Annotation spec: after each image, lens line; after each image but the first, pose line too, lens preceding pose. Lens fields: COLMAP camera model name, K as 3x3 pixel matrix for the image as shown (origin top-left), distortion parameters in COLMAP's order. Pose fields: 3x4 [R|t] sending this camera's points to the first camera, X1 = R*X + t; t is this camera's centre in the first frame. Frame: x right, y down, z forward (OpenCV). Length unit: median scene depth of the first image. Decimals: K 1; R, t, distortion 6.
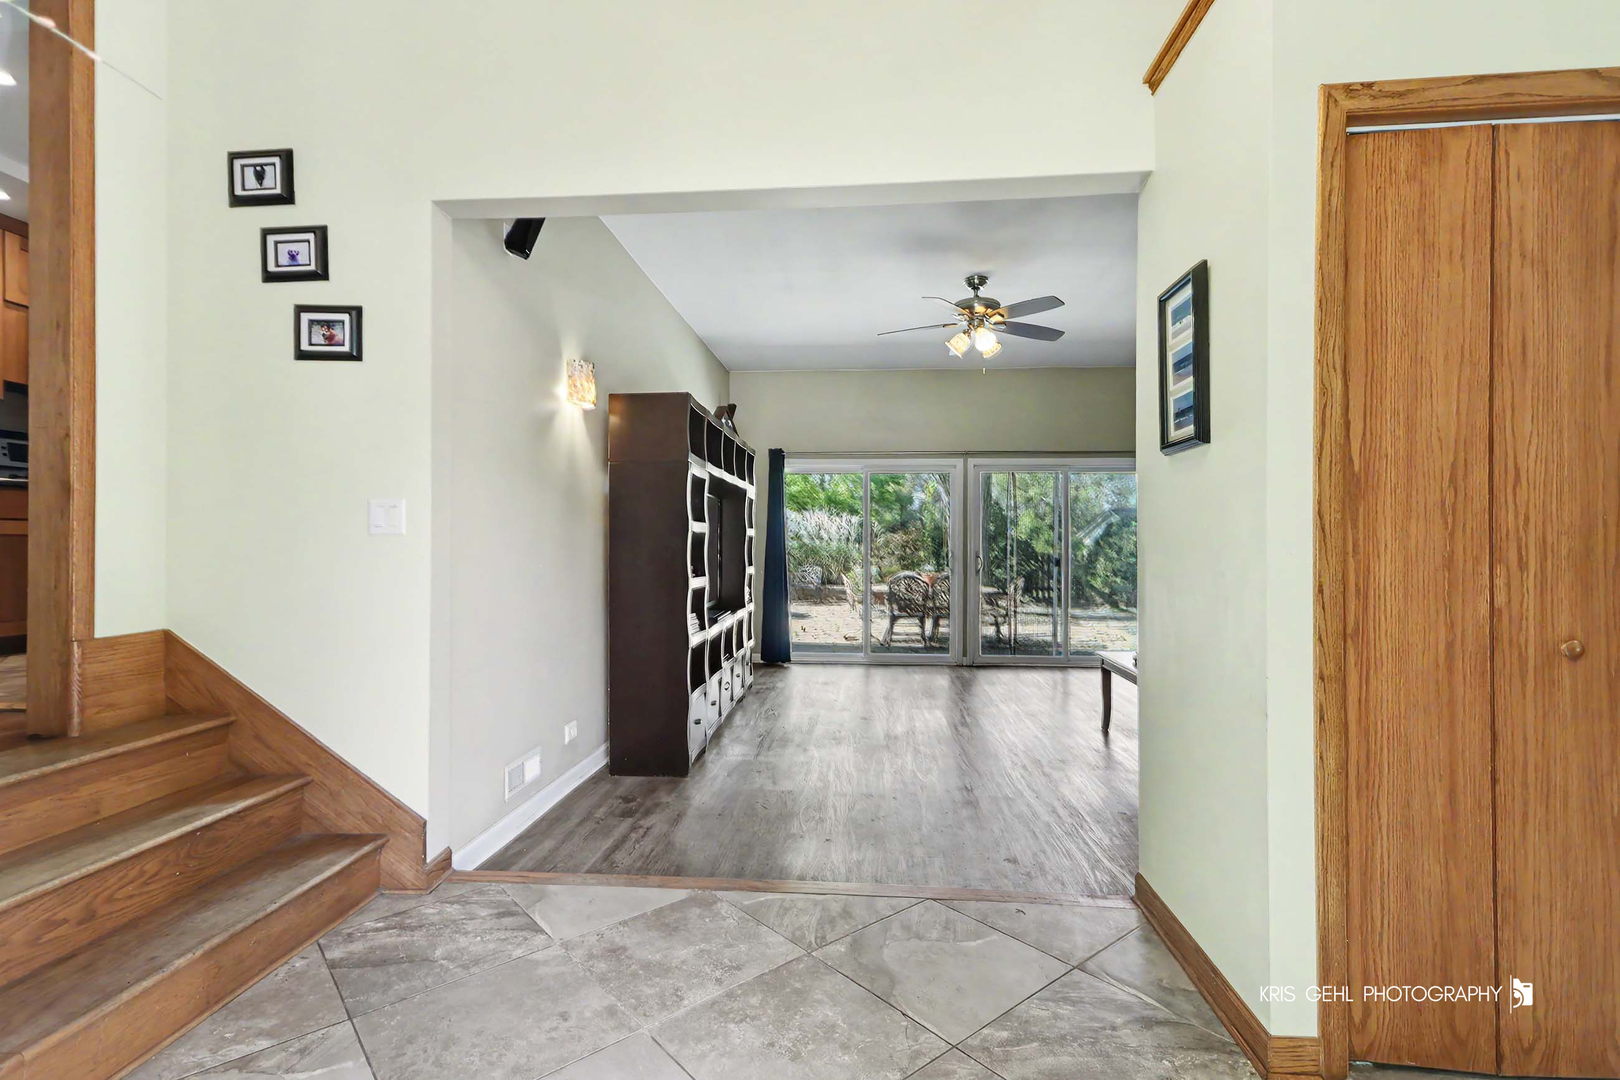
lens RADIAL K [[755.2, 0, 810.0], [0, 755.2, 540.0], [0, 0, 1]] dist [0.001121, -0.000657]
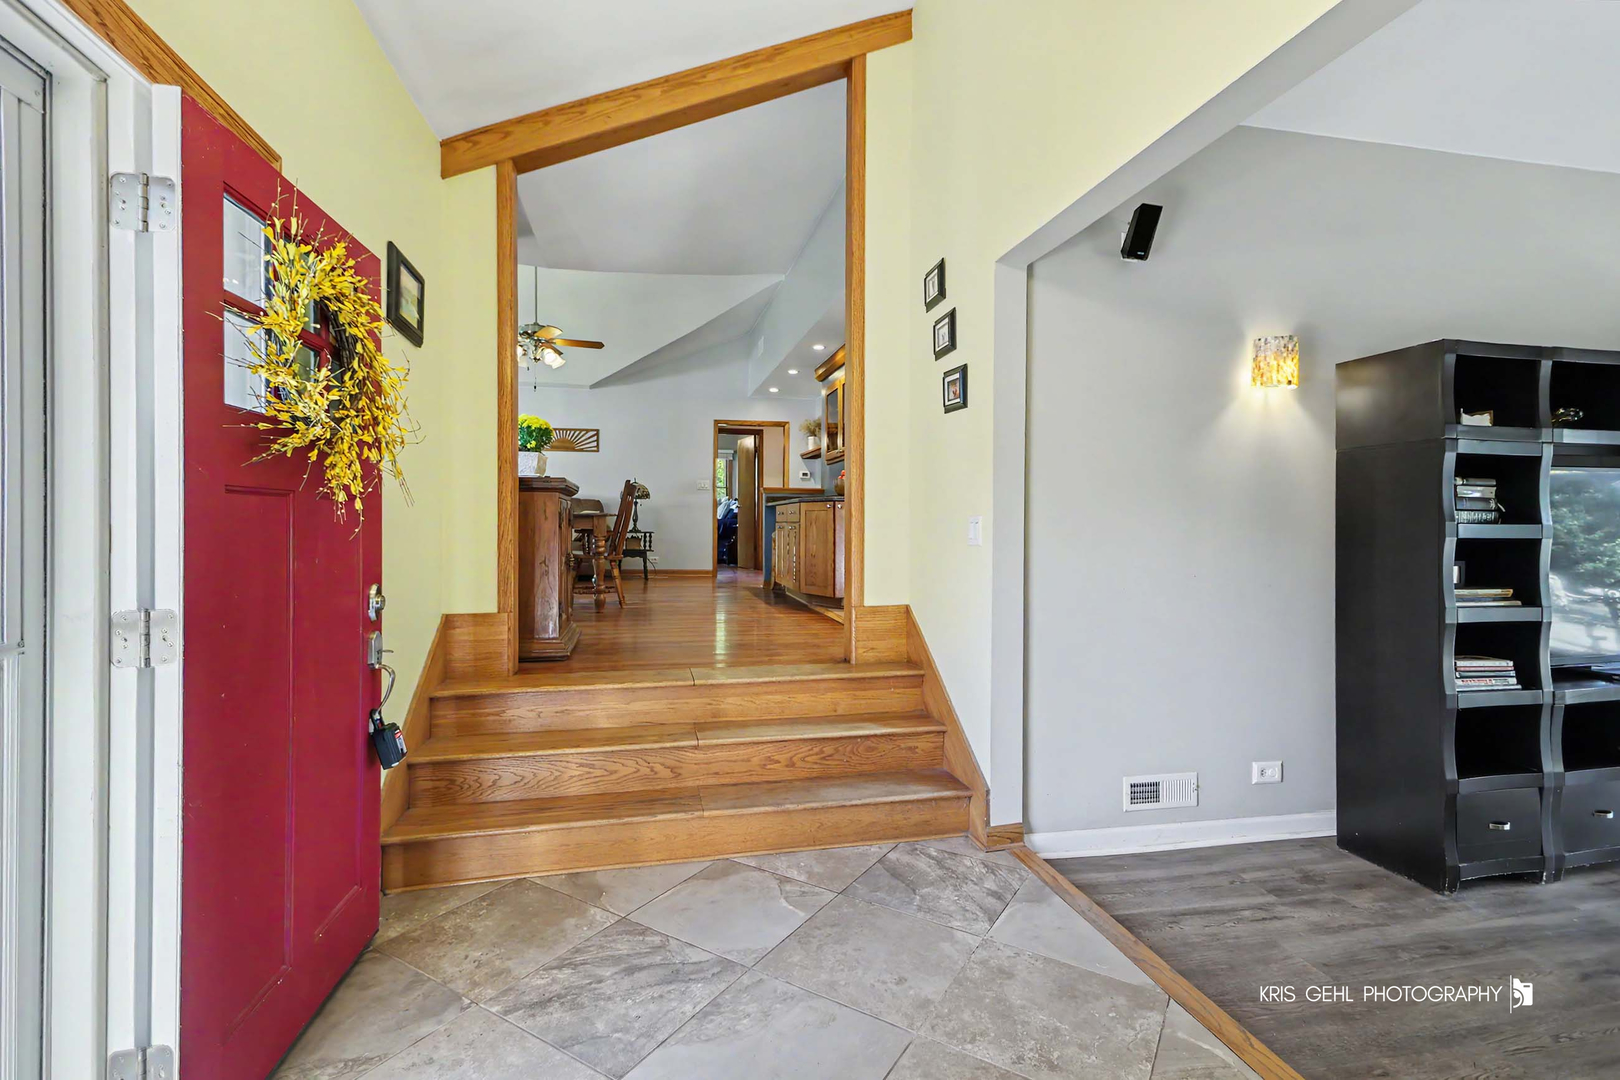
lens RADIAL K [[733.5, 0, 804.8], [0, 733.5, 528.5], [0, 0, 1]] dist [0.015268, -0.000249]
pose [[0.289248, 0.003148, -0.957249, 0.541698], [0.004515, 0.999979, 0.004653, -0.047197], [0.957243, -0.005668, 0.289228, 0.418361]]
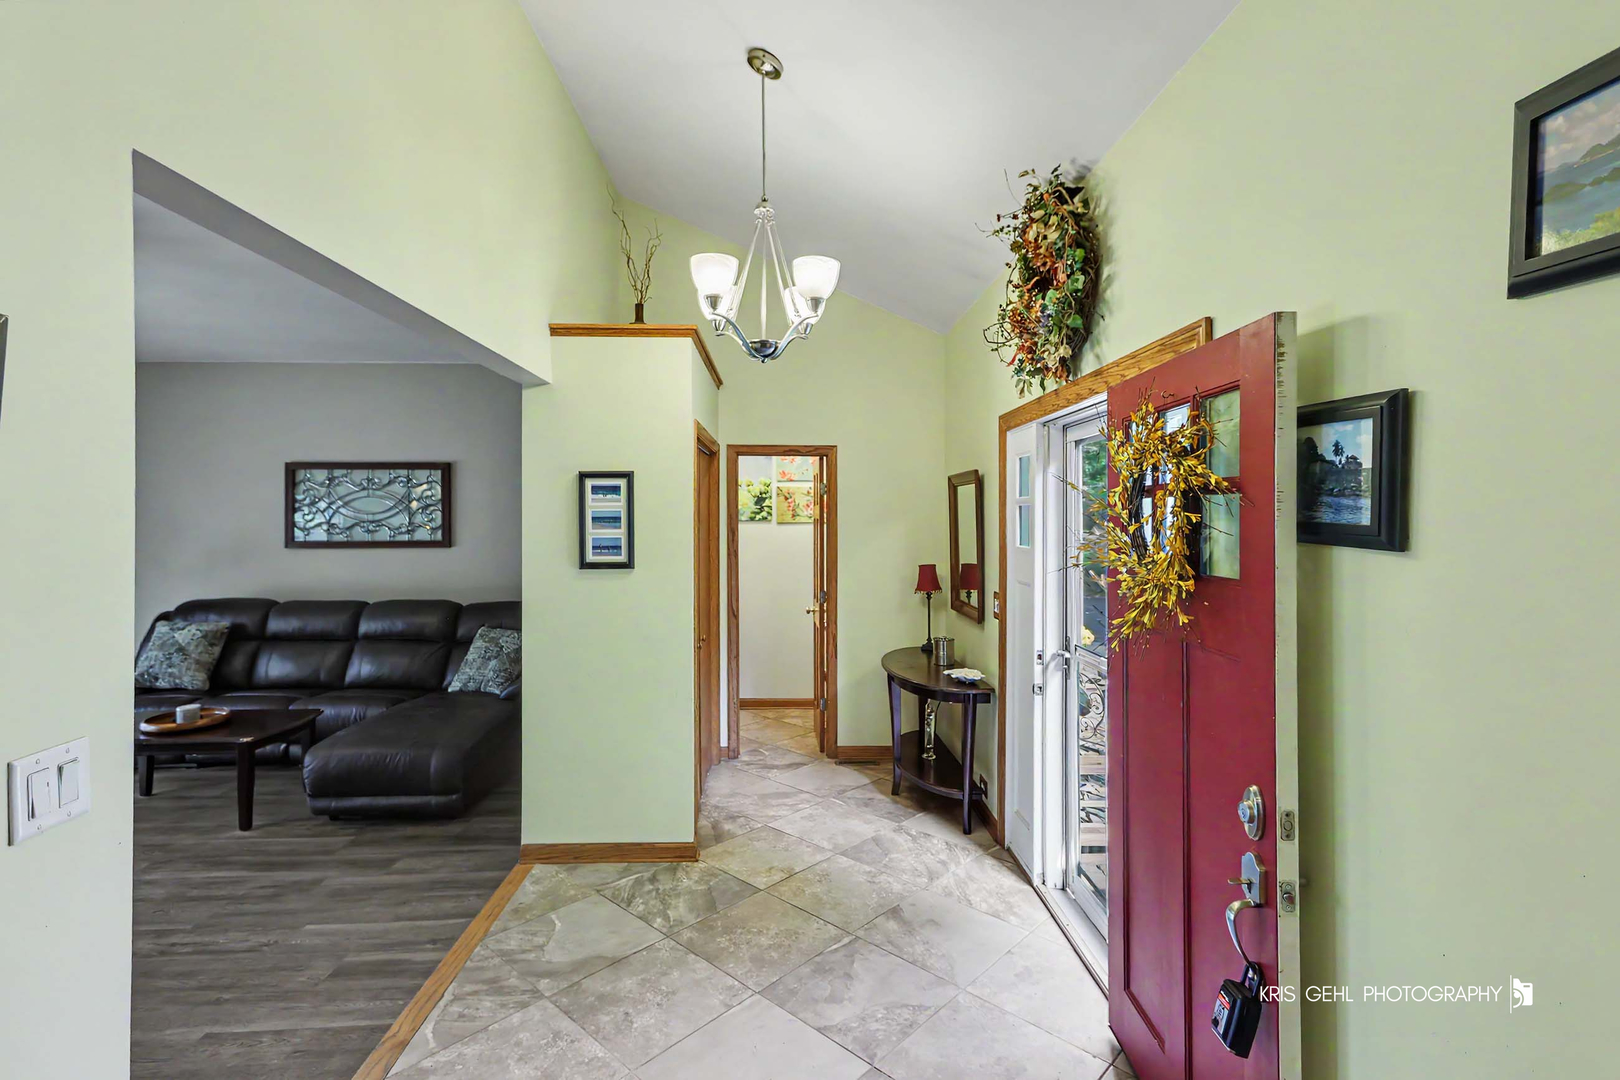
lens RADIAL K [[733.5, 0, 804.8], [0, 733.5, 528.5], [0, 0, 1]] dist [0.015268, -0.000249]
pose [[-0.102192, -0.019139, 0.994581, -1.103875], [-0.008497, 0.999795, 0.018367, -0.222765], [-0.994728, -0.006574, -0.102333, 0.629363]]
